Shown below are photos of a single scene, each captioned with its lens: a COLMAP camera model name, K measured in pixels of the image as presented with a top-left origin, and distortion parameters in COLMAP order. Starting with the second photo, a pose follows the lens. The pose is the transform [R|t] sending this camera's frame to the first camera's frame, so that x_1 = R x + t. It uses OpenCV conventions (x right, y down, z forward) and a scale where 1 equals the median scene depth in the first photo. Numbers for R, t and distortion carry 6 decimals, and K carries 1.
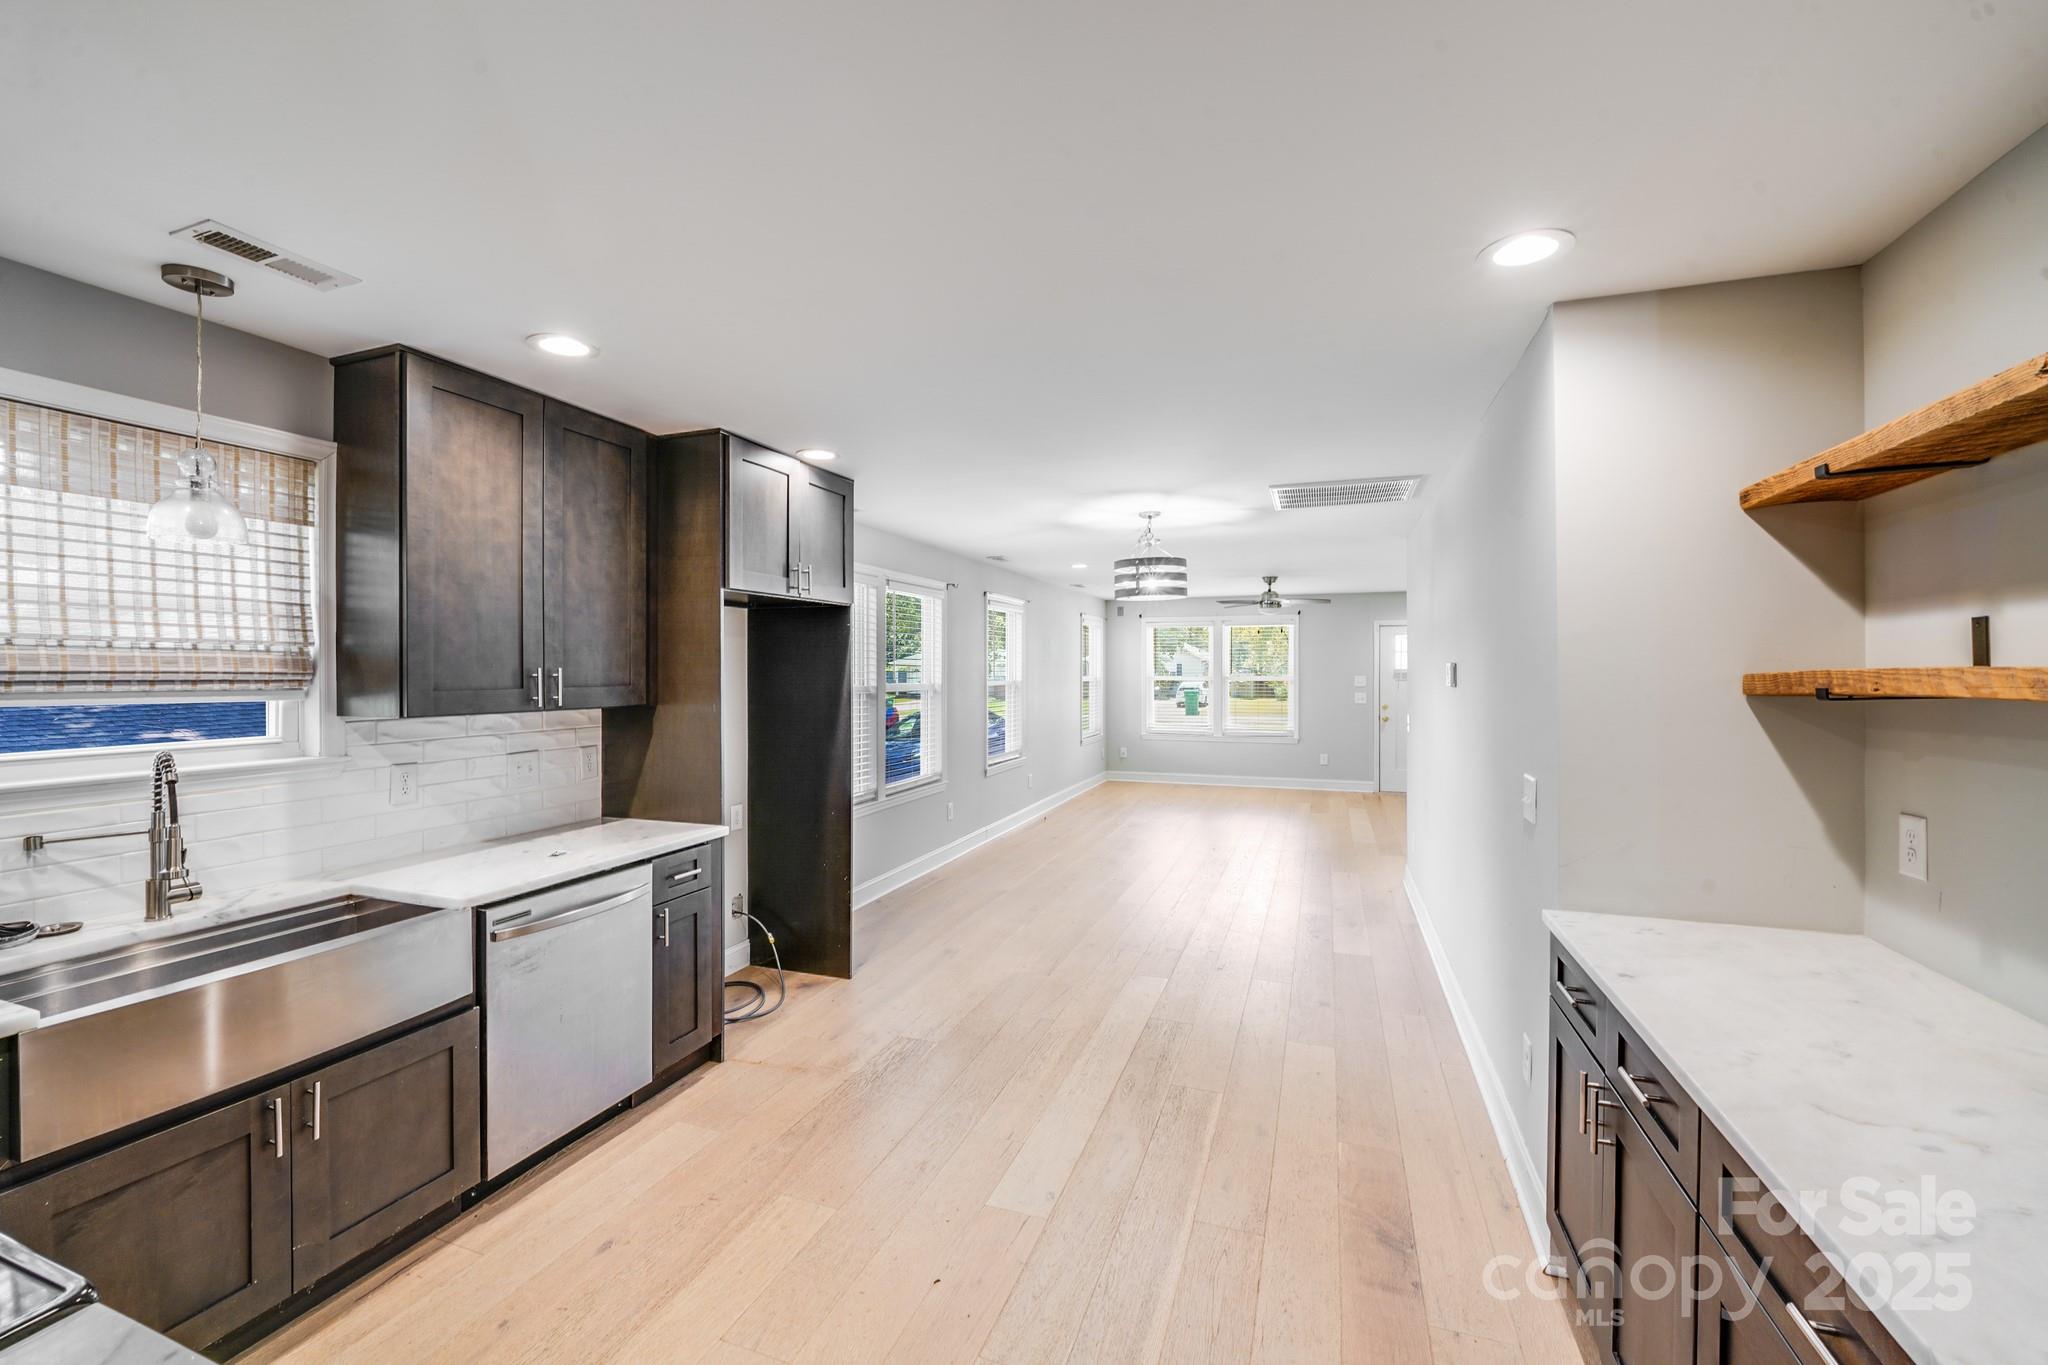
lens RADIAL K [[841.6, 0, 1013.9], [0, 841.6, 681.9], [0, 0, 1]] dist [0.000866, -0.006750]
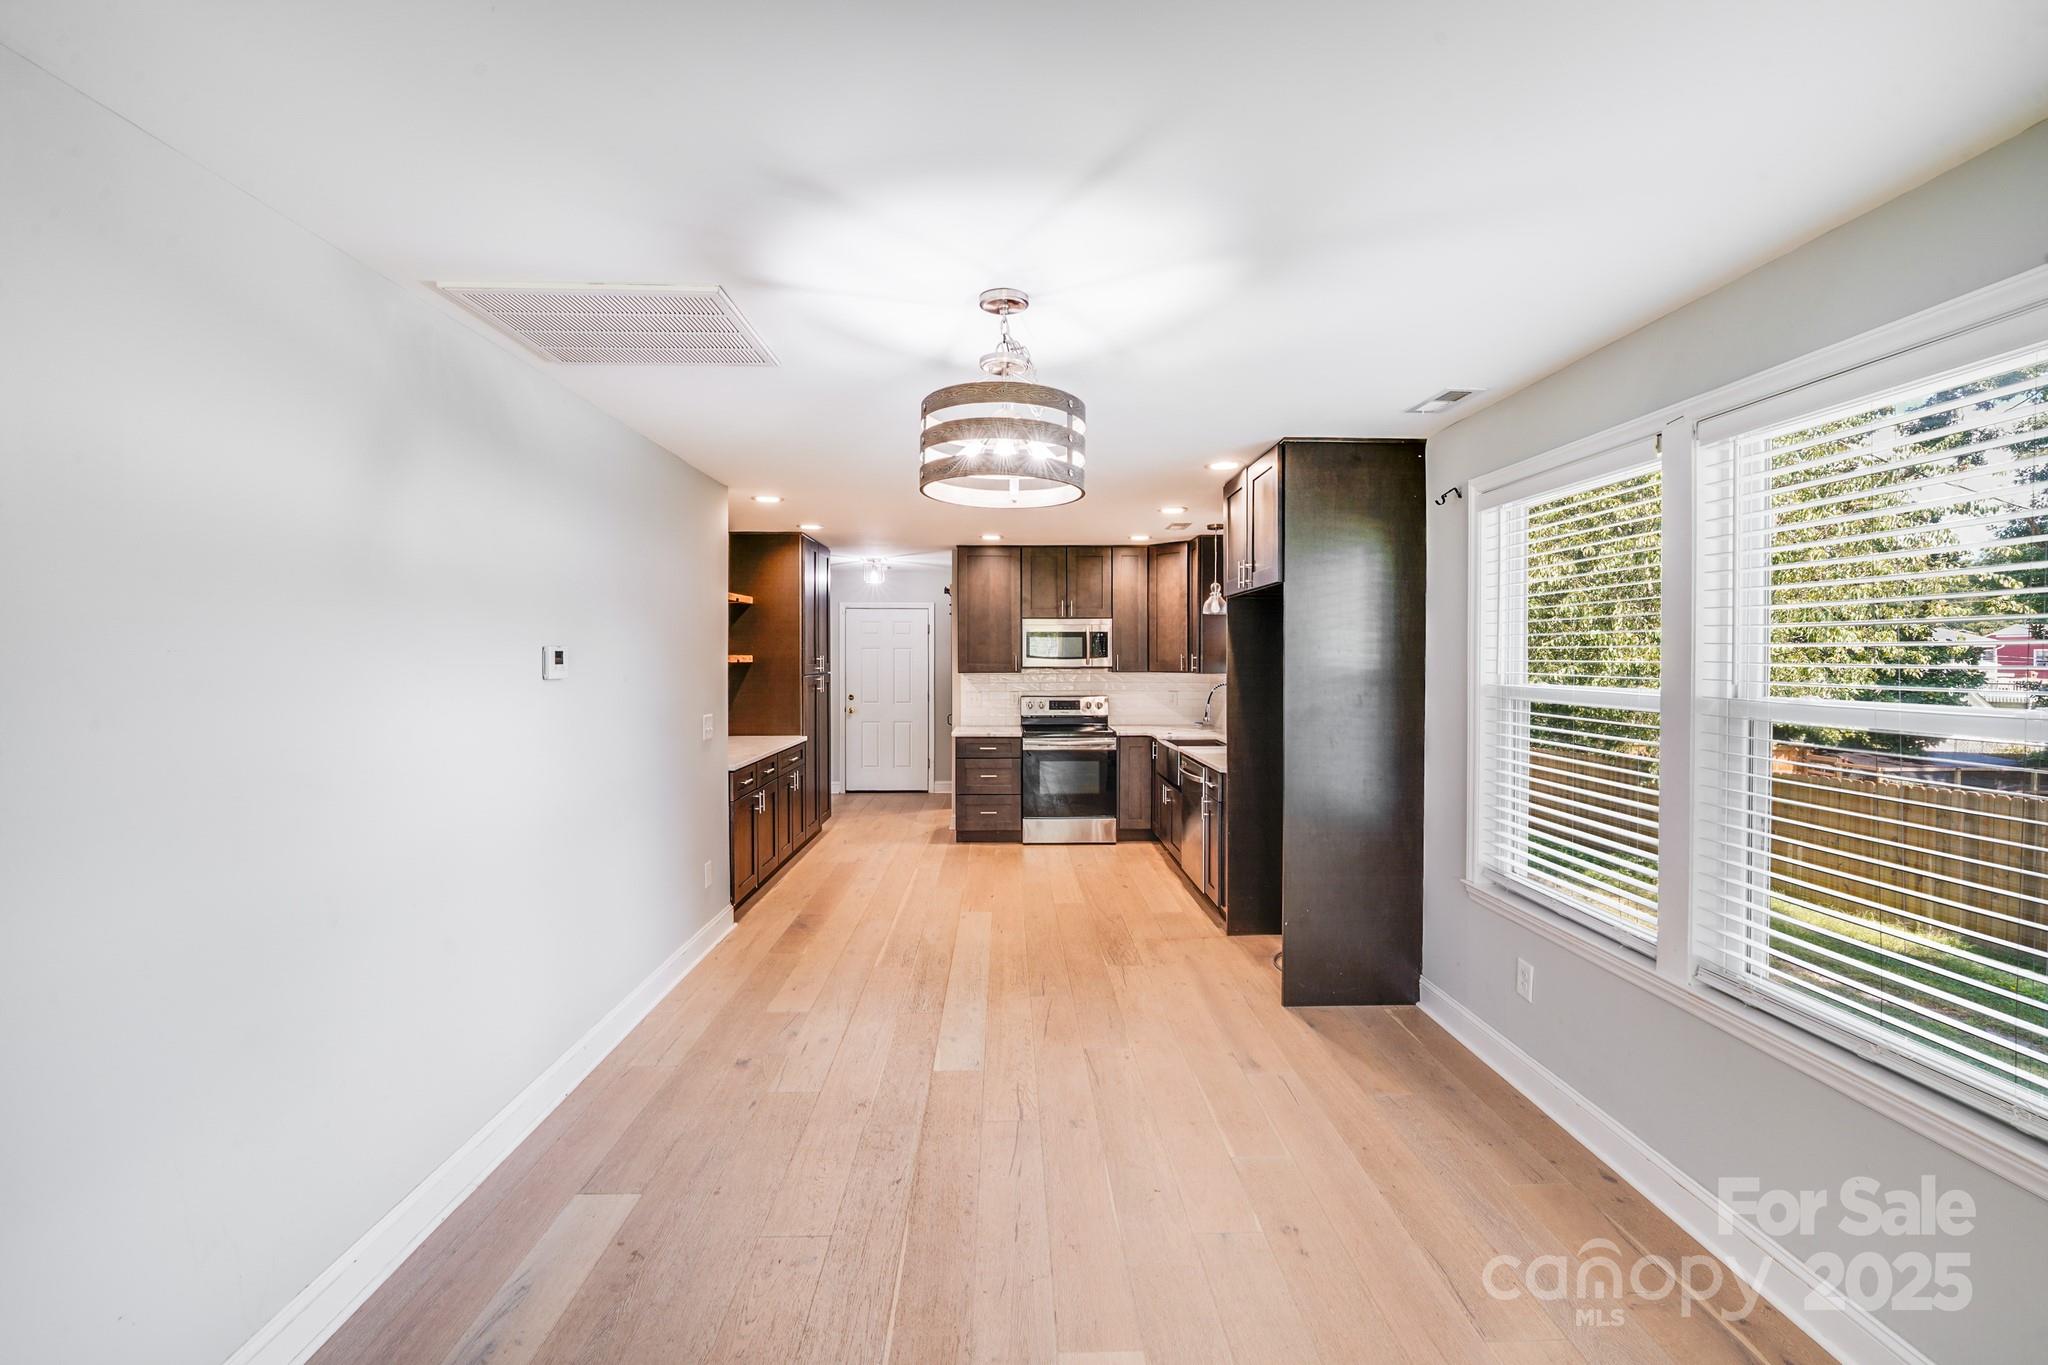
lens RADIAL K [[831.4, 0, 1027.3], [0, 831.4, 664.4], [0, 0, 1]] dist [-0.002972, -0.000475]
pose [[-0.926573, 0.002847, -0.376103, 0.437914], [-0.006581, 0.999696, 0.023781, -0.028630], [0.376057, 0.024510, -0.926273, 1.949501]]
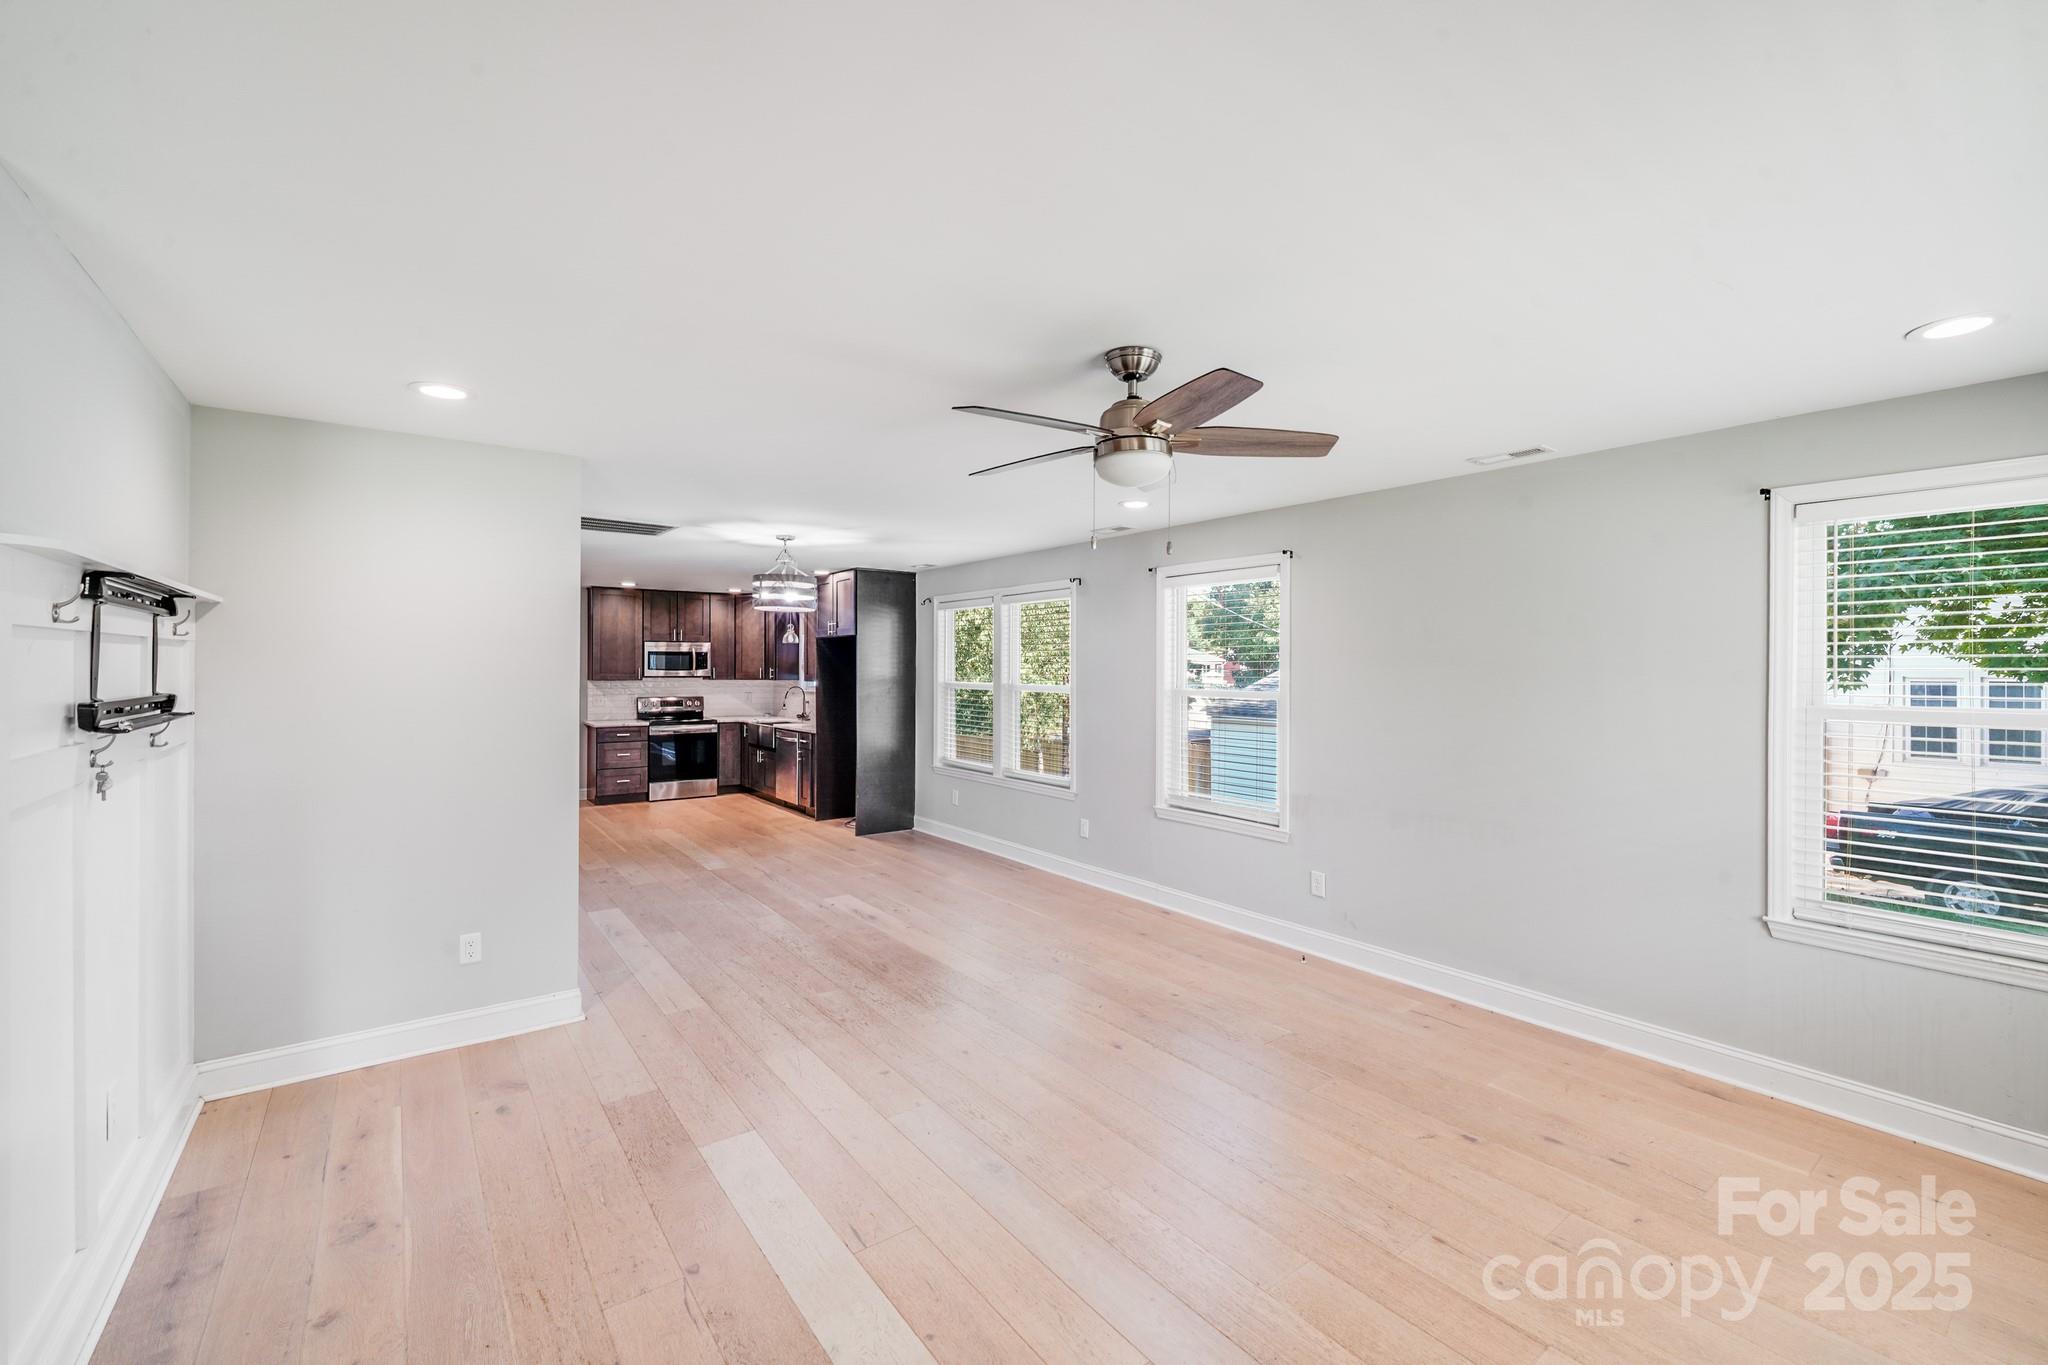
lens RADIAL K [[831.4, 0, 1027.3], [0, 831.4, 664.4], [0, 0, 1]] dist [-0.002972, -0.000475]
pose [[-0.534045, -0.007267, -0.845425, 1.345700], [-0.018239, 0.999829, 0.002927, -0.045915], [0.845260, 0.016983, -0.534086, 2.647062]]
